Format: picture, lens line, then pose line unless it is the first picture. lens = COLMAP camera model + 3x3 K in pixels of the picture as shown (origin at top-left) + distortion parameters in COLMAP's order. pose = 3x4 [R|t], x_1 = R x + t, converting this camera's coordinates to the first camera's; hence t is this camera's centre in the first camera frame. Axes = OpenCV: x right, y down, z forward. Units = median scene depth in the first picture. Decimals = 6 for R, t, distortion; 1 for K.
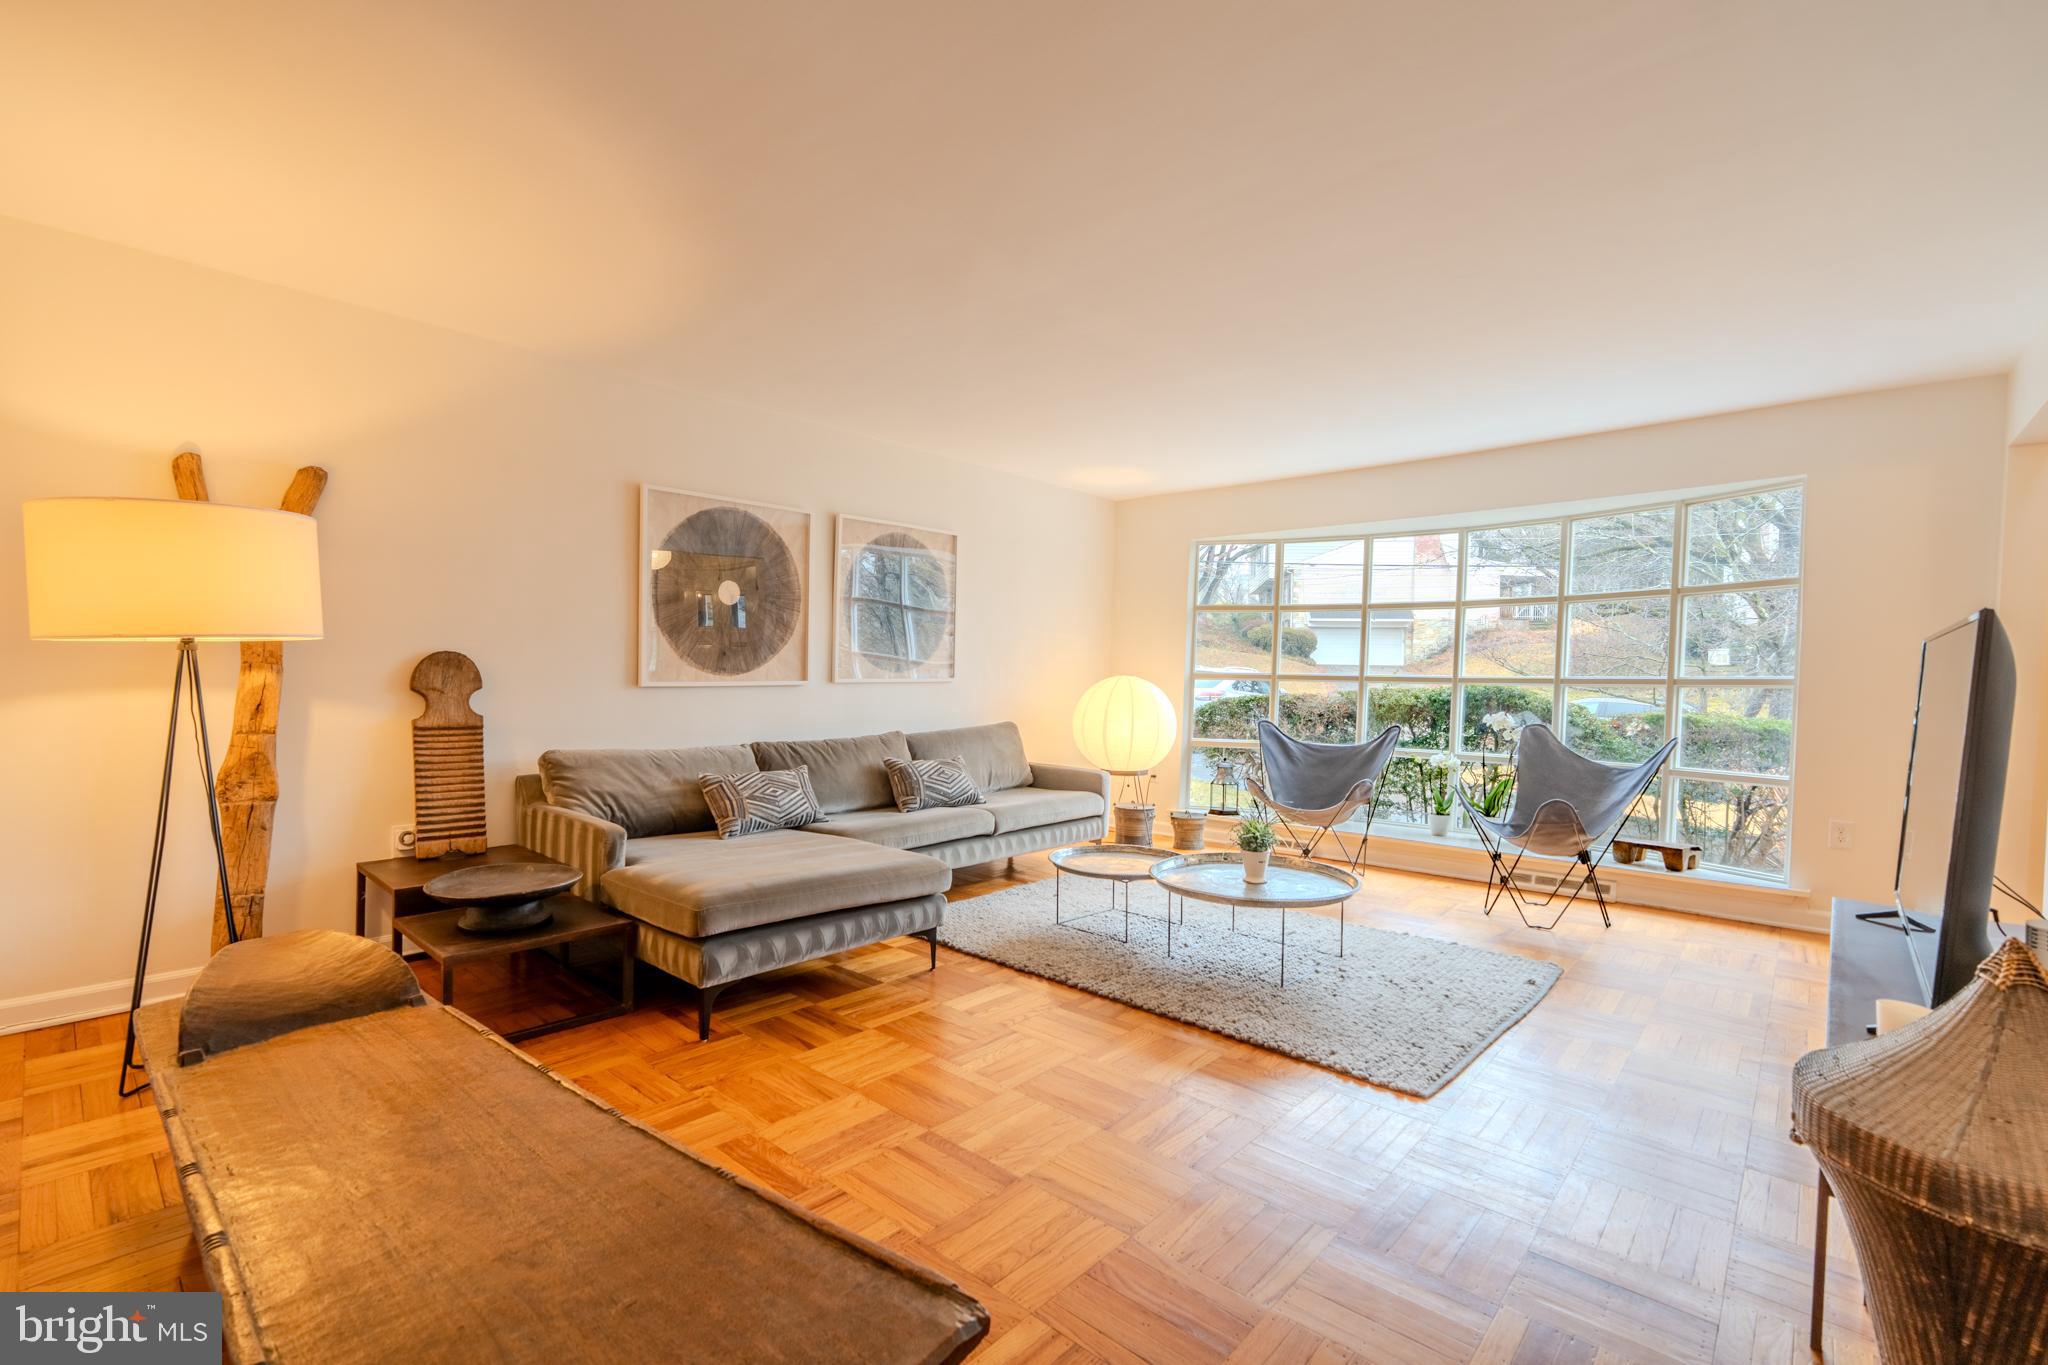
lens RADIAL K [[900.4, 0, 1024.0], [0, 900.4, 682.5], [0, 0, 1]] dist [-0.000102, 0.000293]
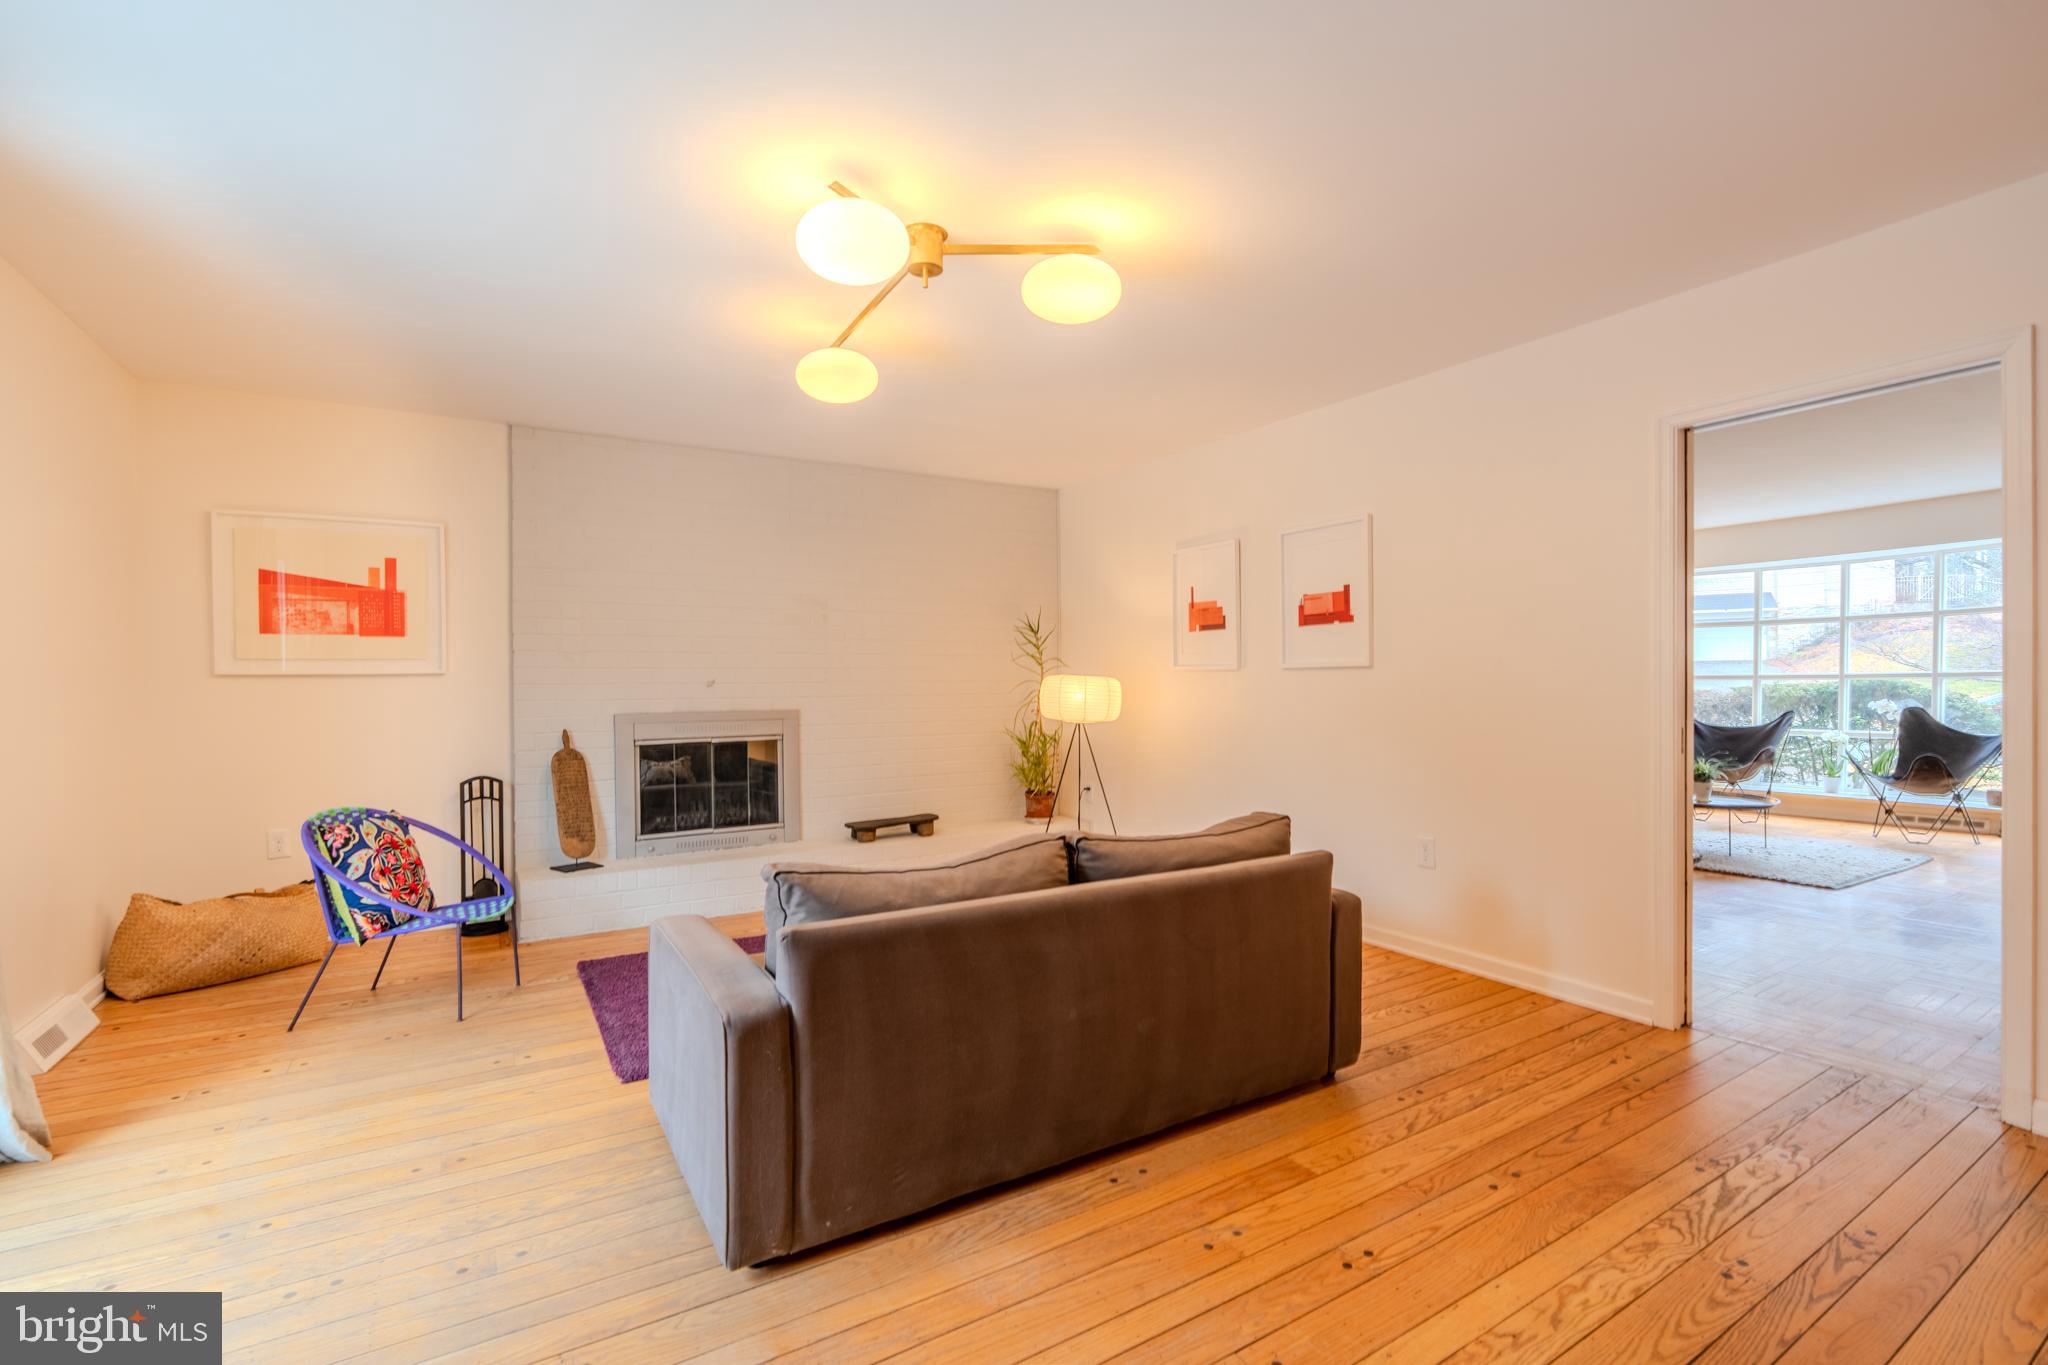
lens RADIAL K [[906.8, 0, 1019.4], [0, 906.8, 682.1], [0, 0, 1]] dist [-0.006505, 0.000622]
pose [[0.958366, -0.026340, -0.284326, -0.305353], [0.022630, 0.999611, -0.016326, 0.000383], [0.284645, 0.009212, 0.958589, -0.621552]]
